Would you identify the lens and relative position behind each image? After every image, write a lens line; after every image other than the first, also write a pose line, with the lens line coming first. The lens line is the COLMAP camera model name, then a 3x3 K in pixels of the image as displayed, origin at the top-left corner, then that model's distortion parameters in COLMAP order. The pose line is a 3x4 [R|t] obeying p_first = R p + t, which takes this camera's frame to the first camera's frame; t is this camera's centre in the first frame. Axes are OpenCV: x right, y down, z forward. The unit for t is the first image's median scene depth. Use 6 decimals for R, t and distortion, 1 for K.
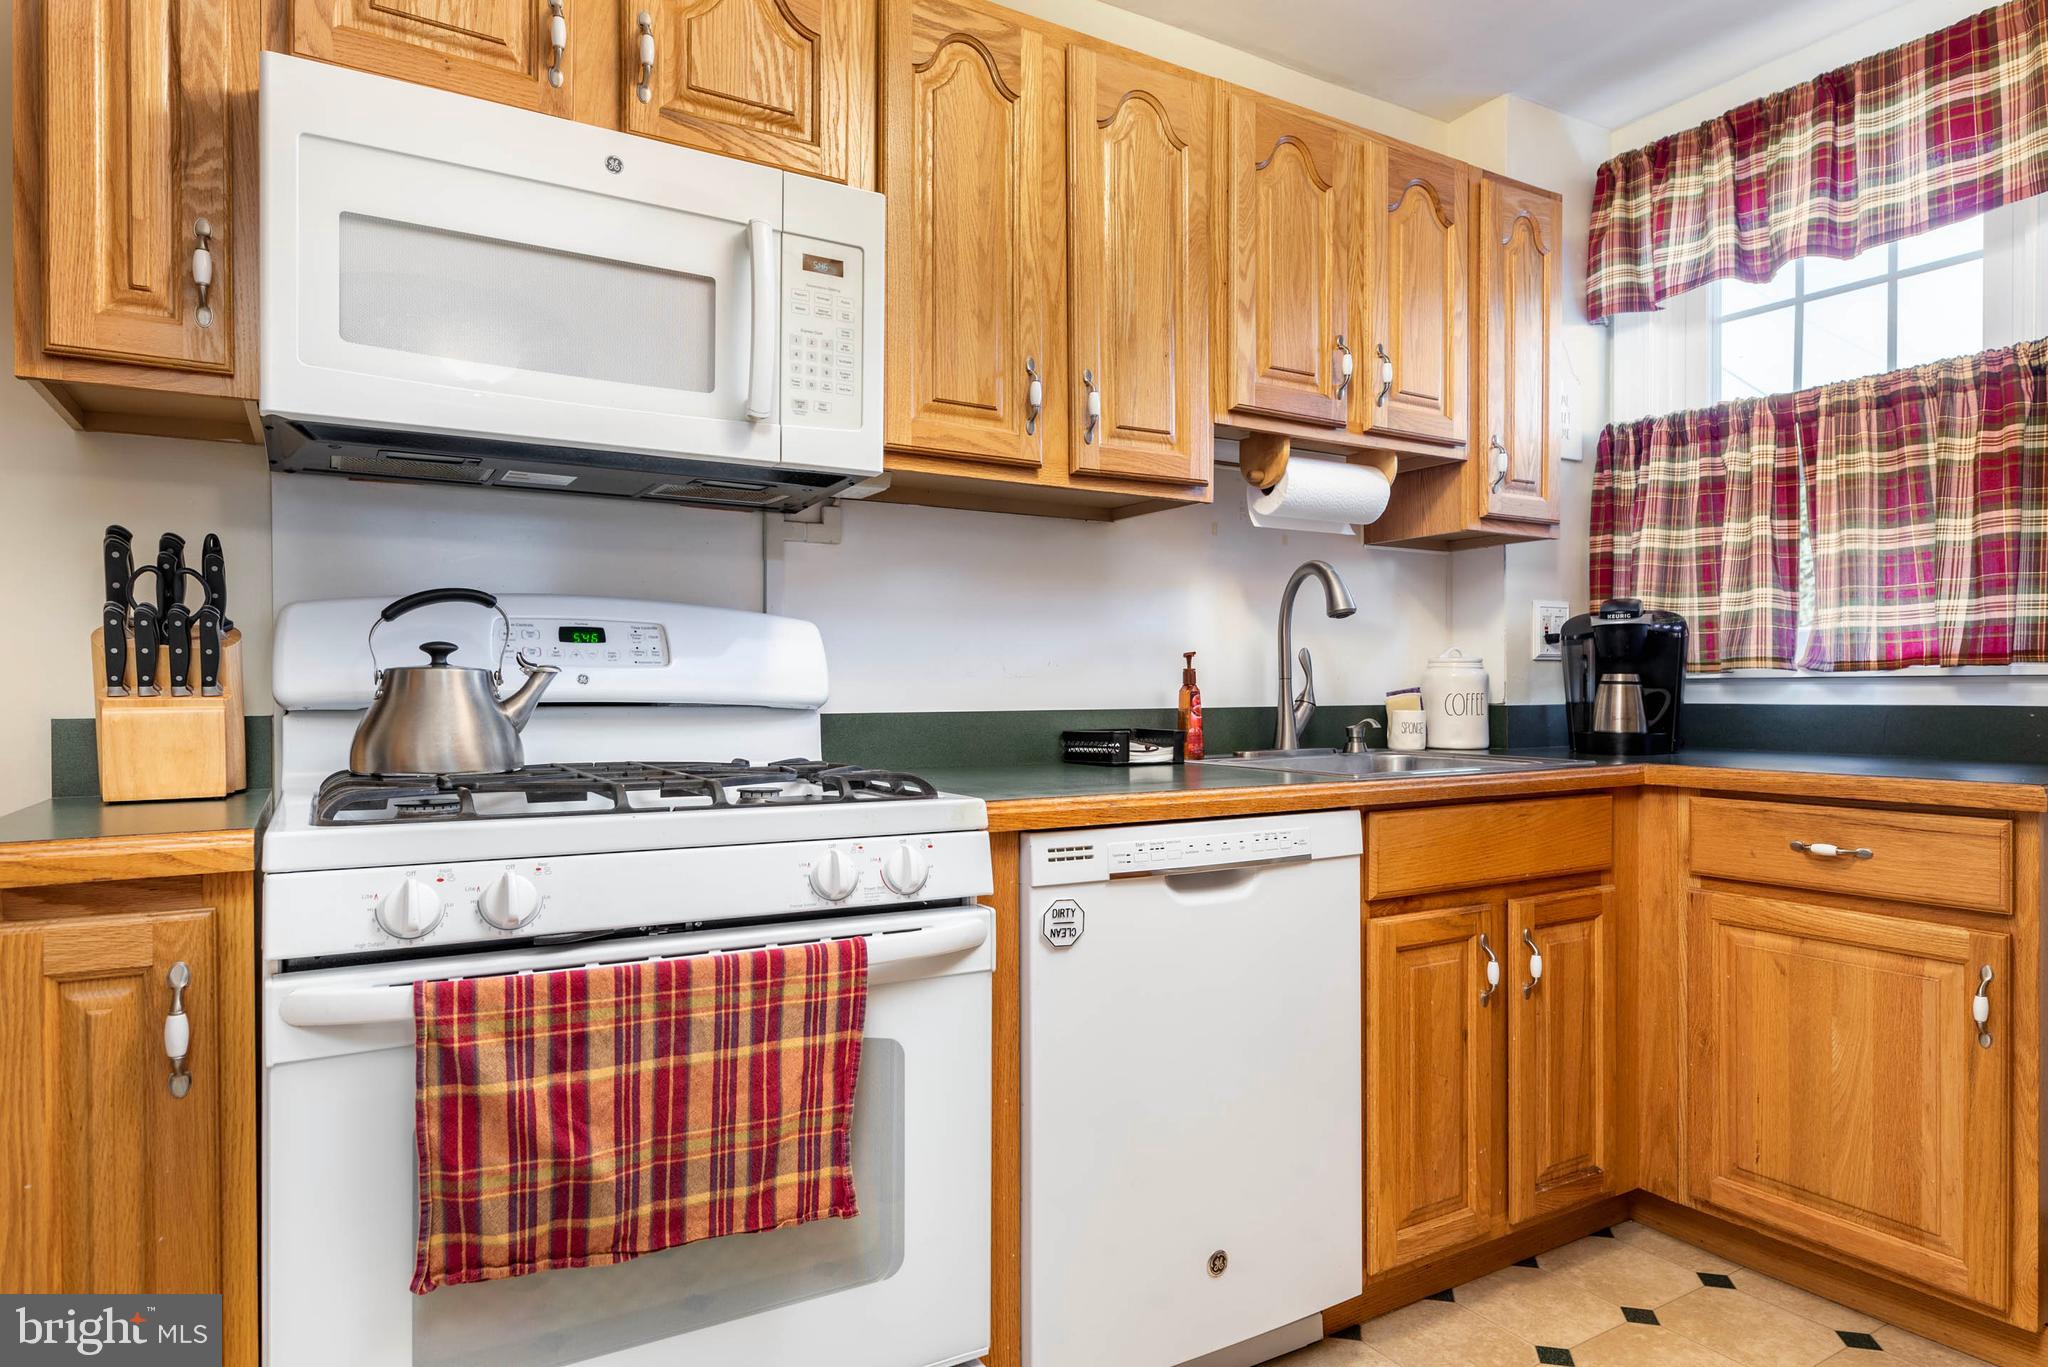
lens RADIAL K [[1165.1, 0, 1017.5], [0, 1165.1, 685.6], [0, 0, 1]] dist [-0.000349, 0.000131]
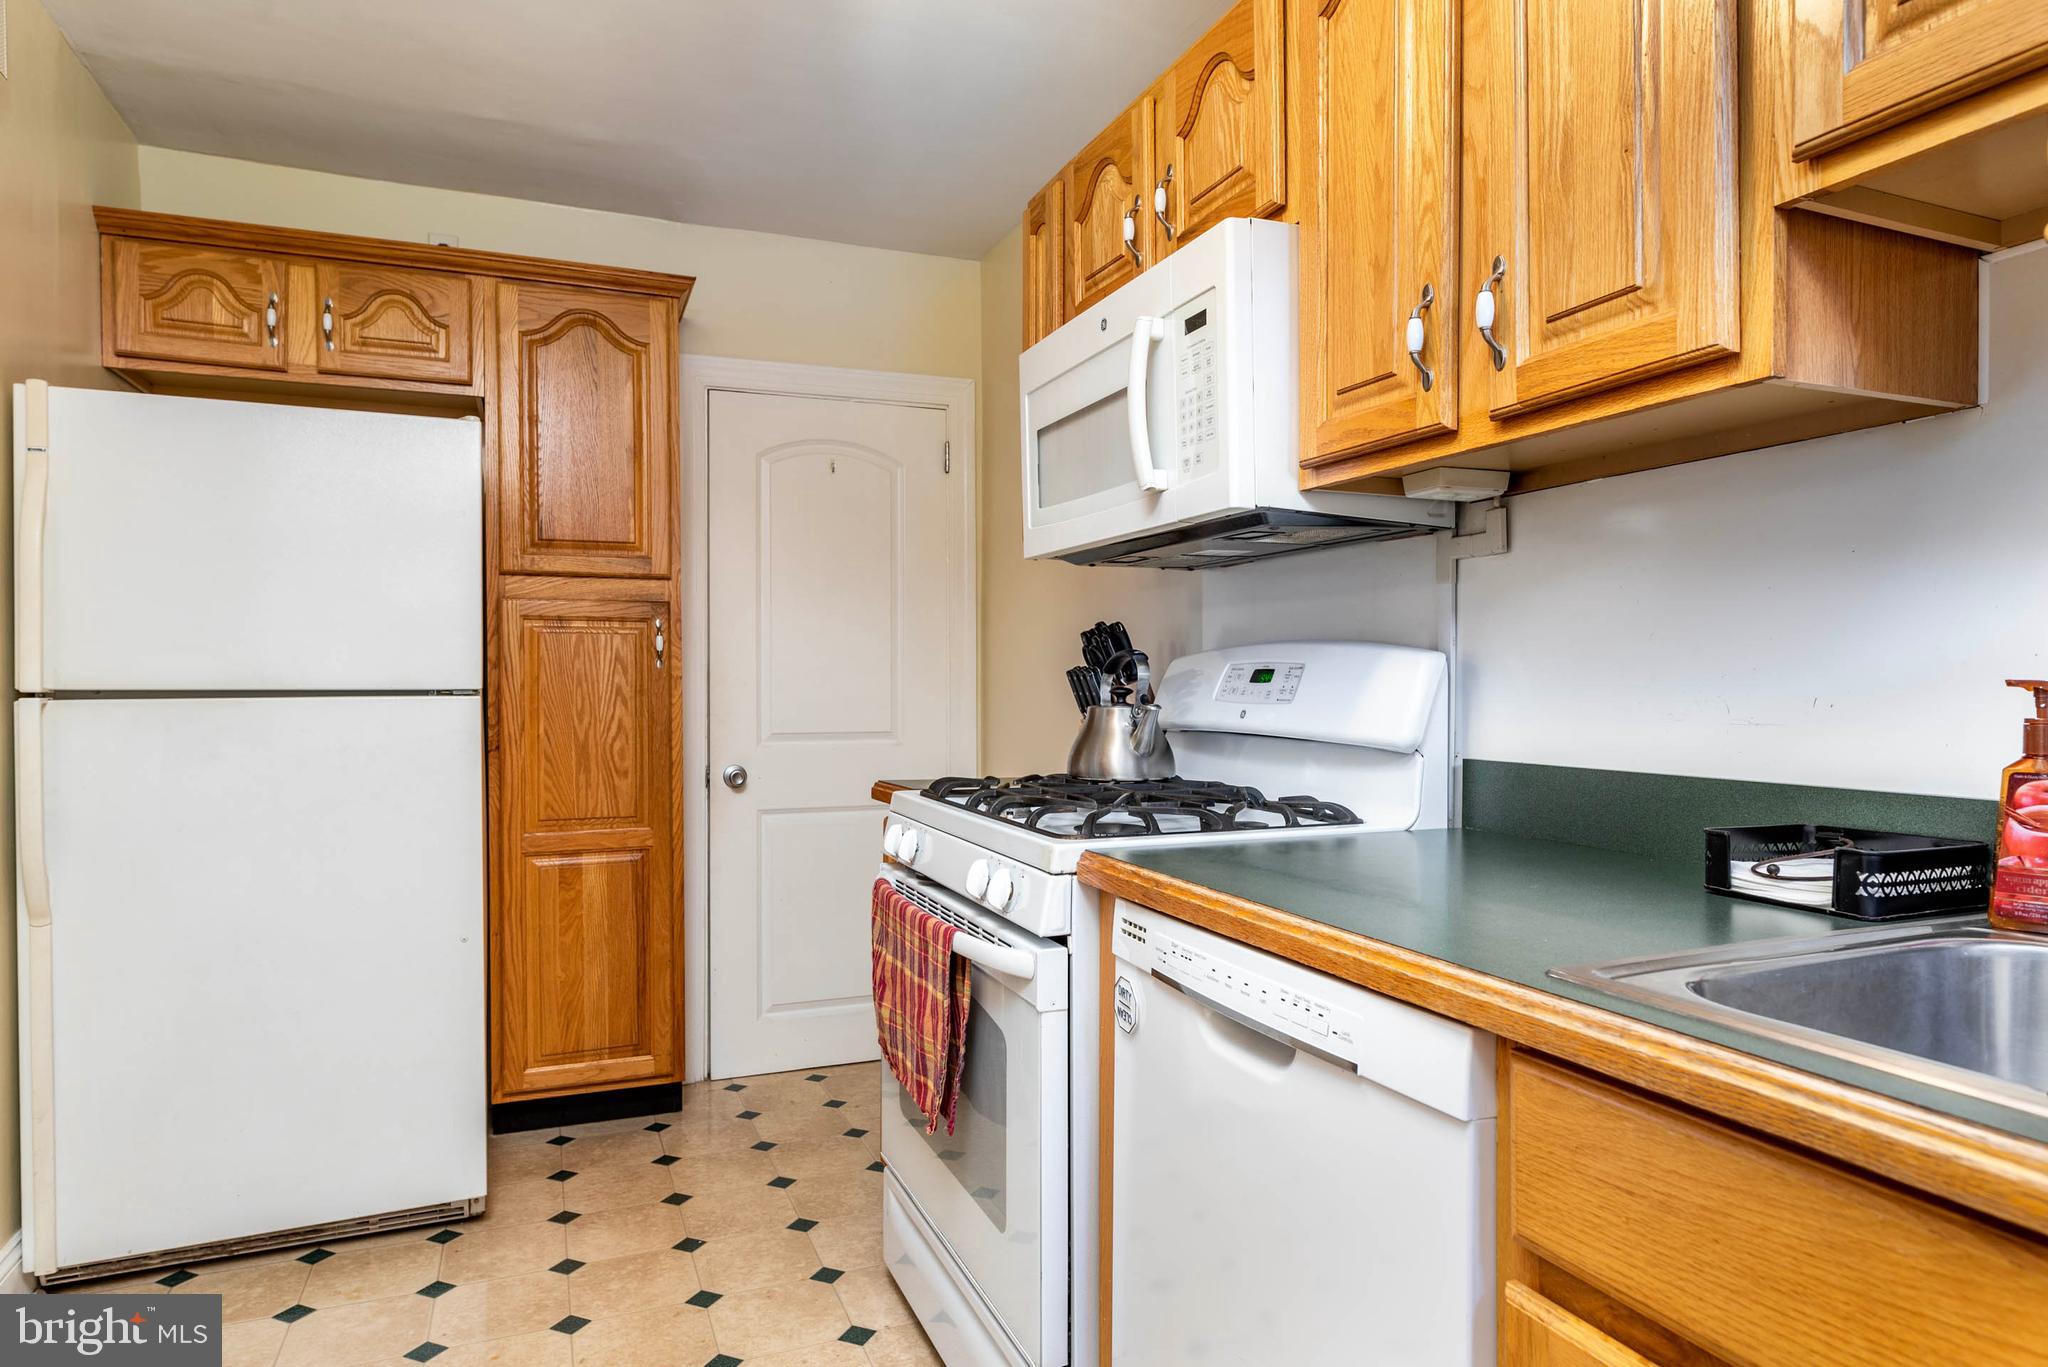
lens RADIAL K [[1165.1, 0, 1017.5], [0, 1165.1, 685.6], [0, 0, 1]] dist [-0.000349, 0.000131]
pose [[-0.139458, 0.005166, -0.990215, 0.825587], [-0.001359, 0.999984, 0.005409, -0.039757], [0.990227, 0.002100, -0.139448, 0.922845]]
